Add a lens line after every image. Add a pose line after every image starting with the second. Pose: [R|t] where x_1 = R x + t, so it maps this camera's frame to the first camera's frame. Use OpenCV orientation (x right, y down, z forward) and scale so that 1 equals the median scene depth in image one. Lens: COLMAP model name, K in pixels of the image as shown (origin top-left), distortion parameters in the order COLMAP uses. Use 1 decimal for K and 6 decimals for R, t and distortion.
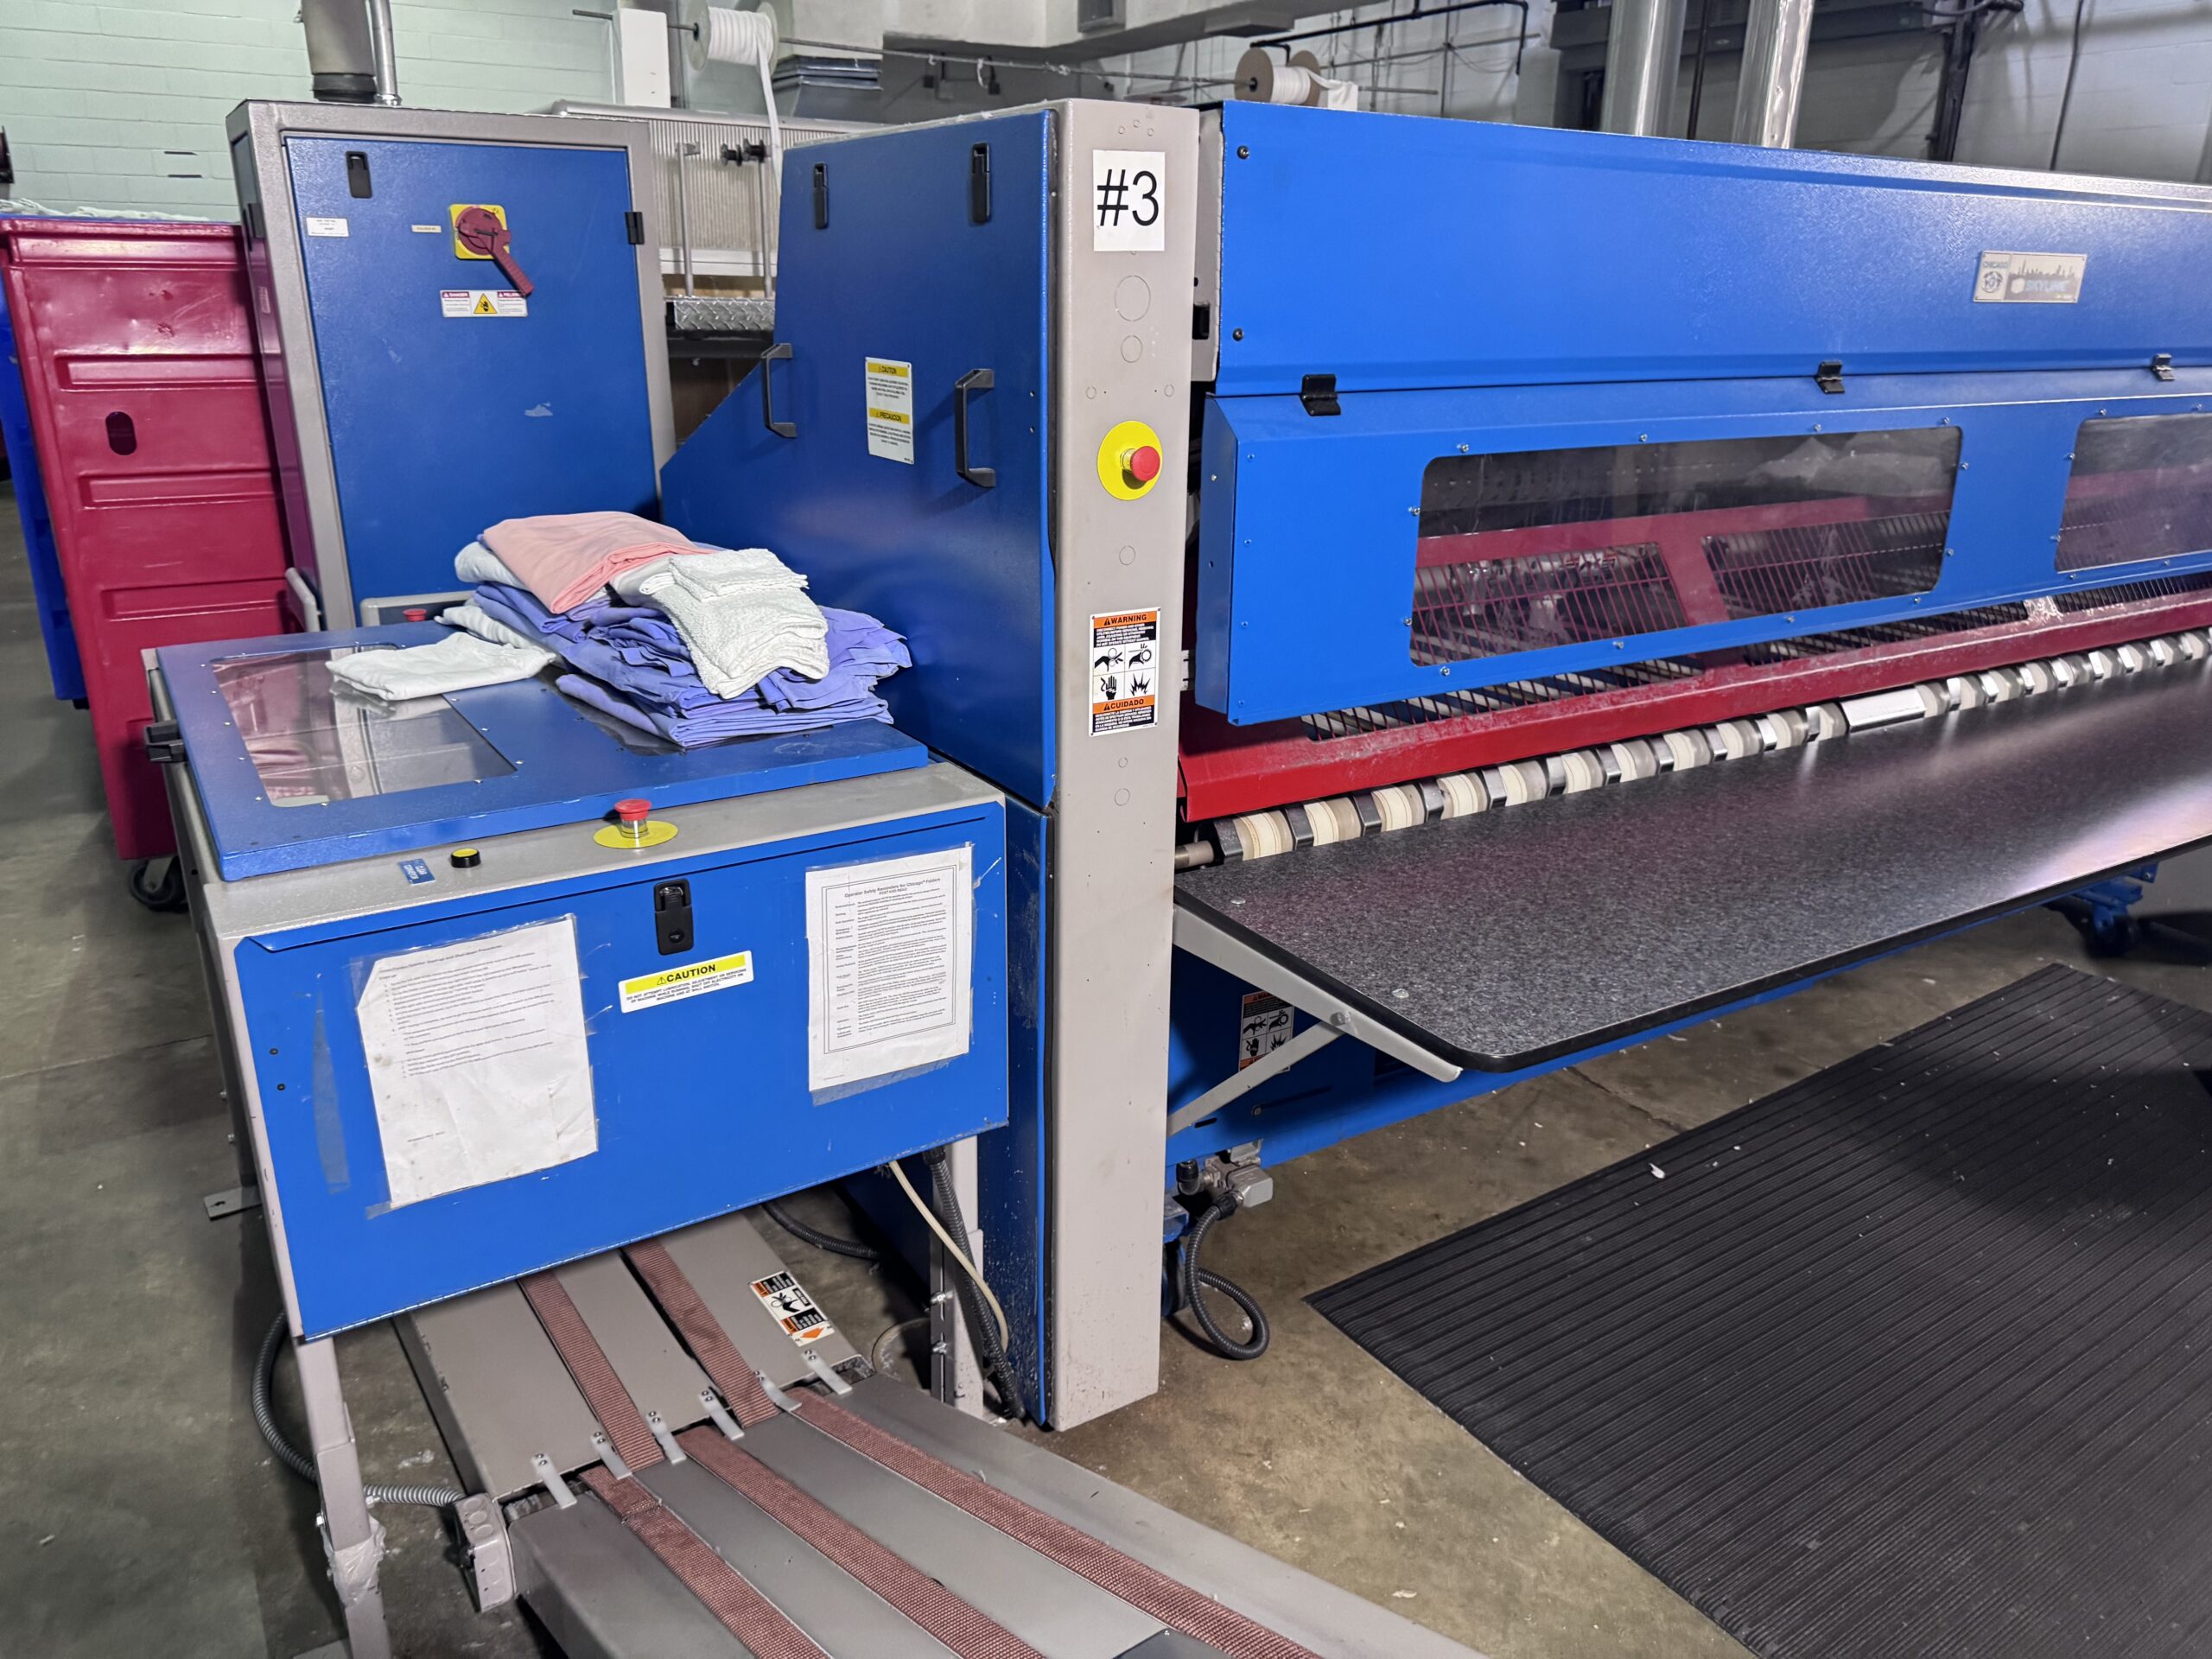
lens RADIAL K [[1555.7, 0, 1106.0], [0, 1555.7, 829.5], [0, 0, 1]] dist [0.082850, -0.104827]
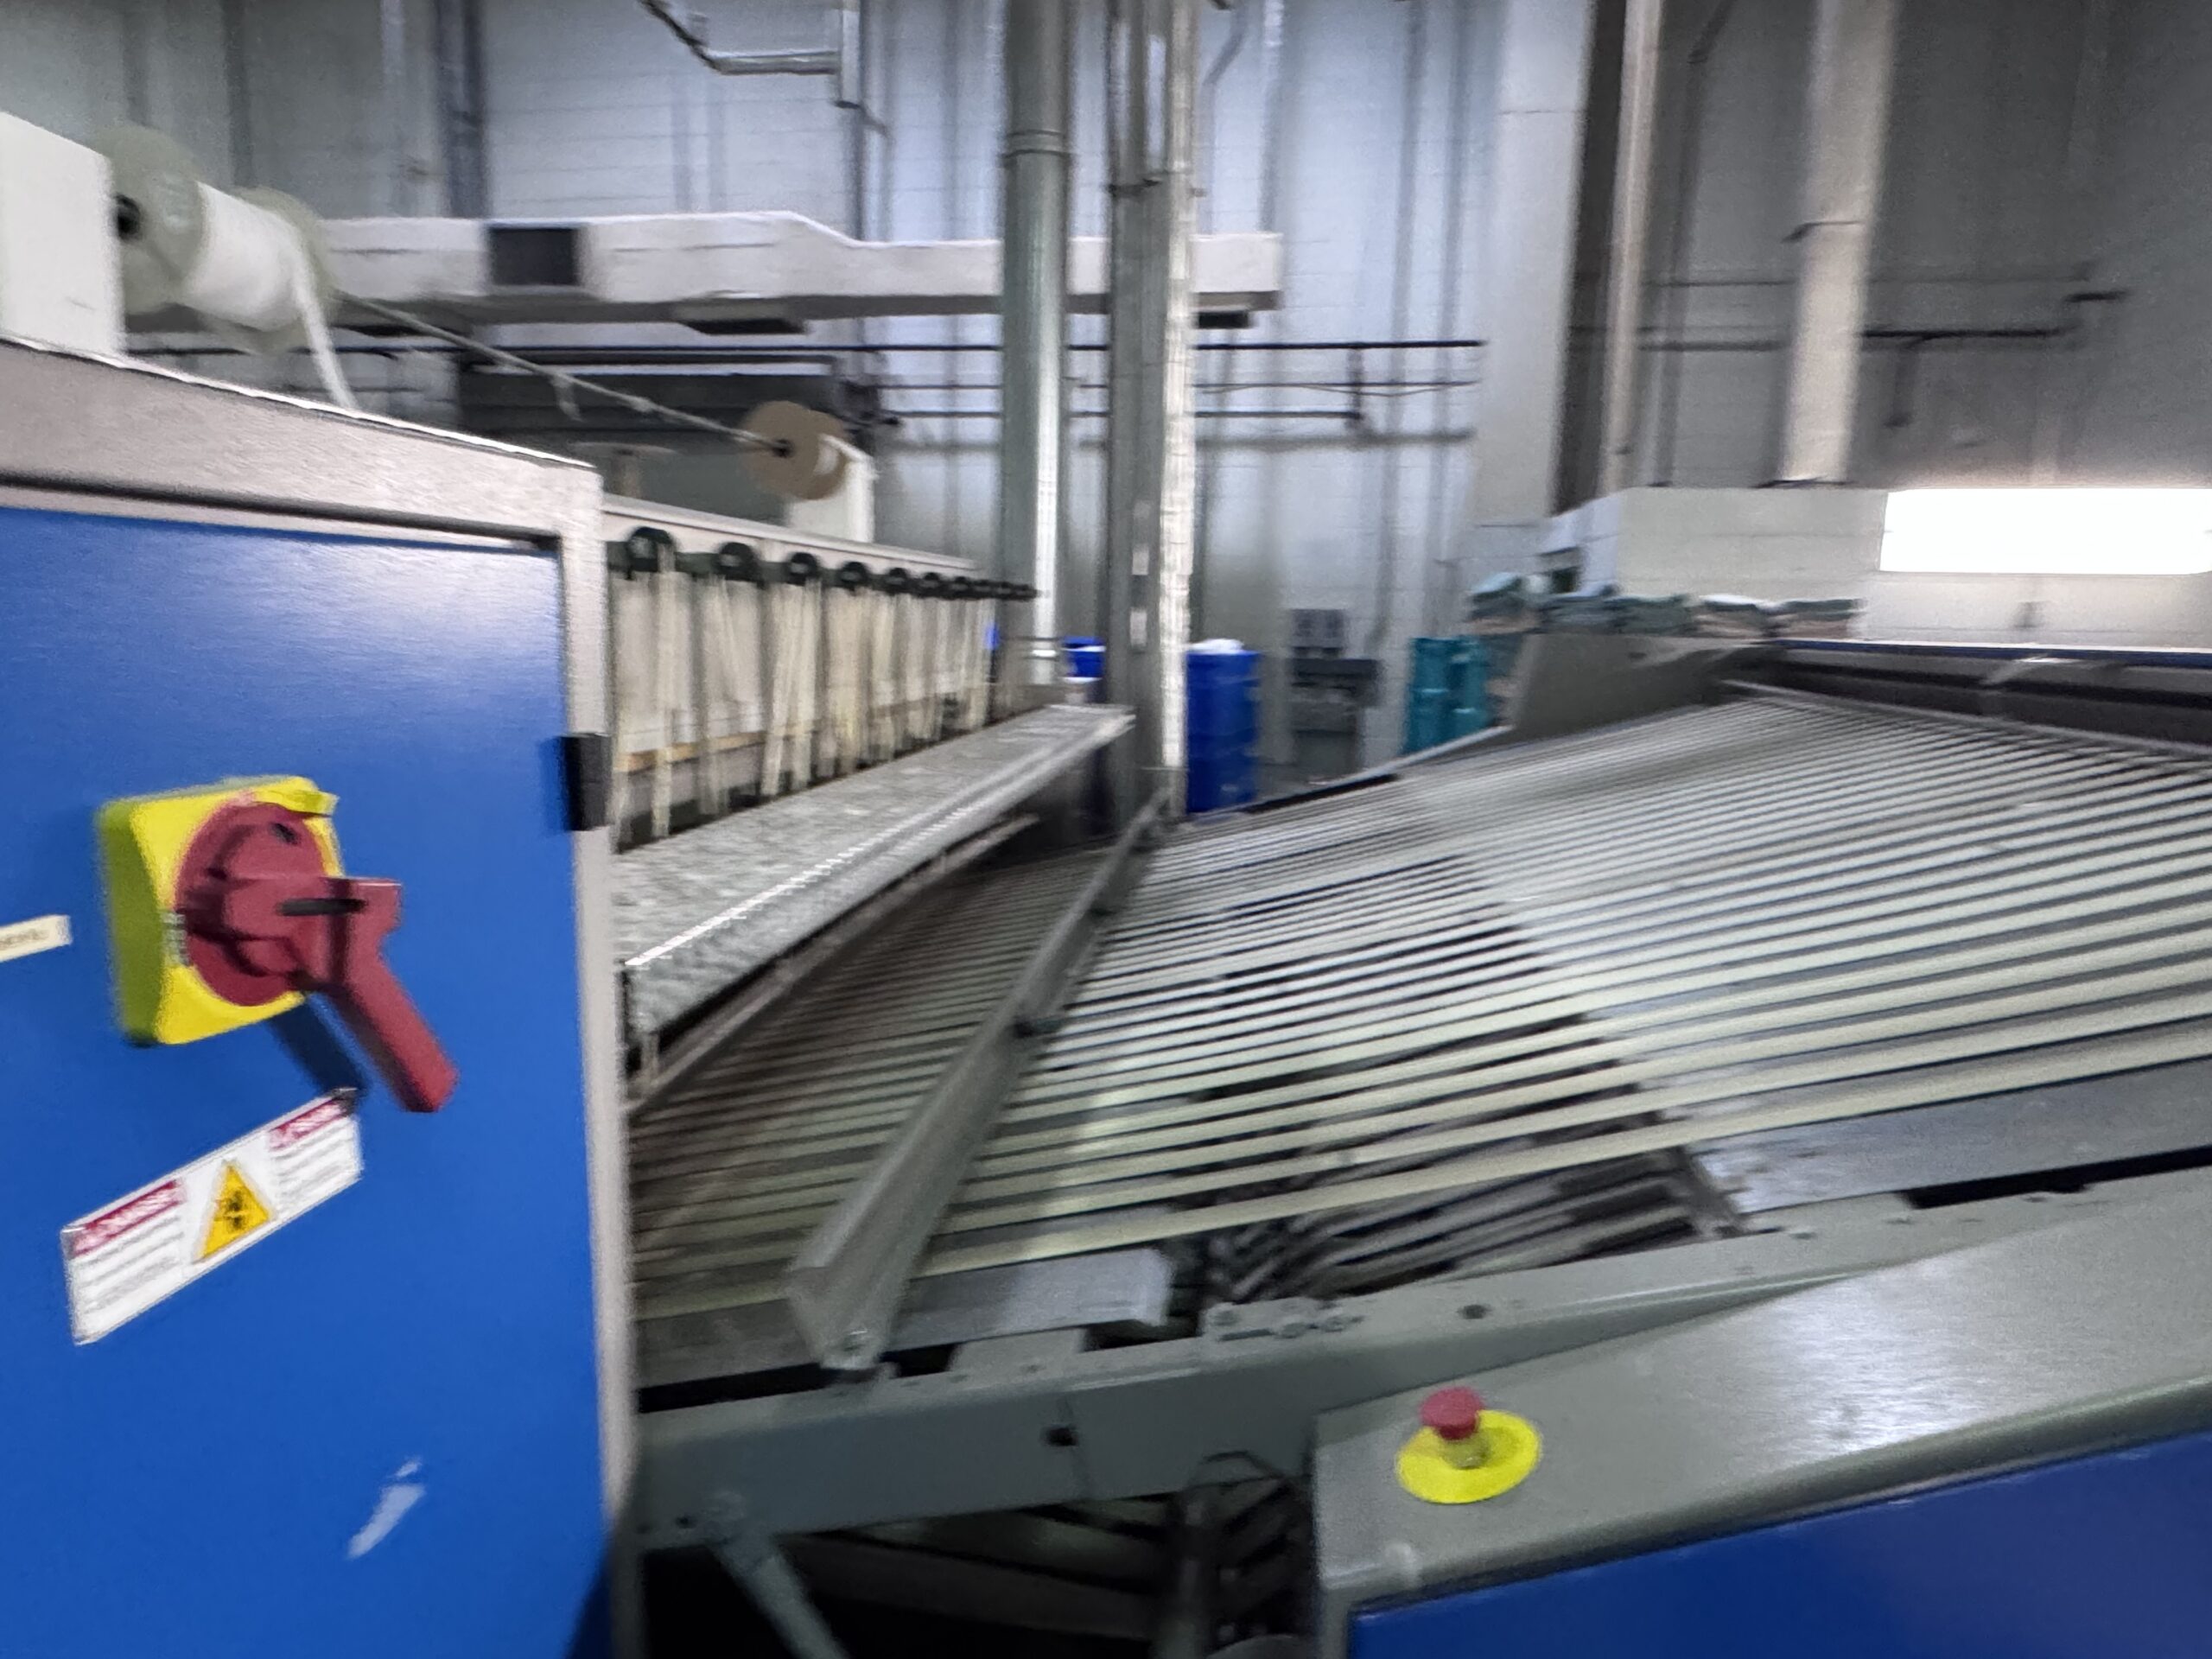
lens RADIAL K [[1350.9, 0, 1102.0], [0, 1350.9, 833.6], [0, 0, 1]] dist [-0.003090, 0.000018]
pose [[0.679467, -0.114381, 0.724736, -0.399460], [0.228672, 0.971587, -0.061049, -0.310420], [-0.697161, 0.207207, 0.686317, 0.700681]]
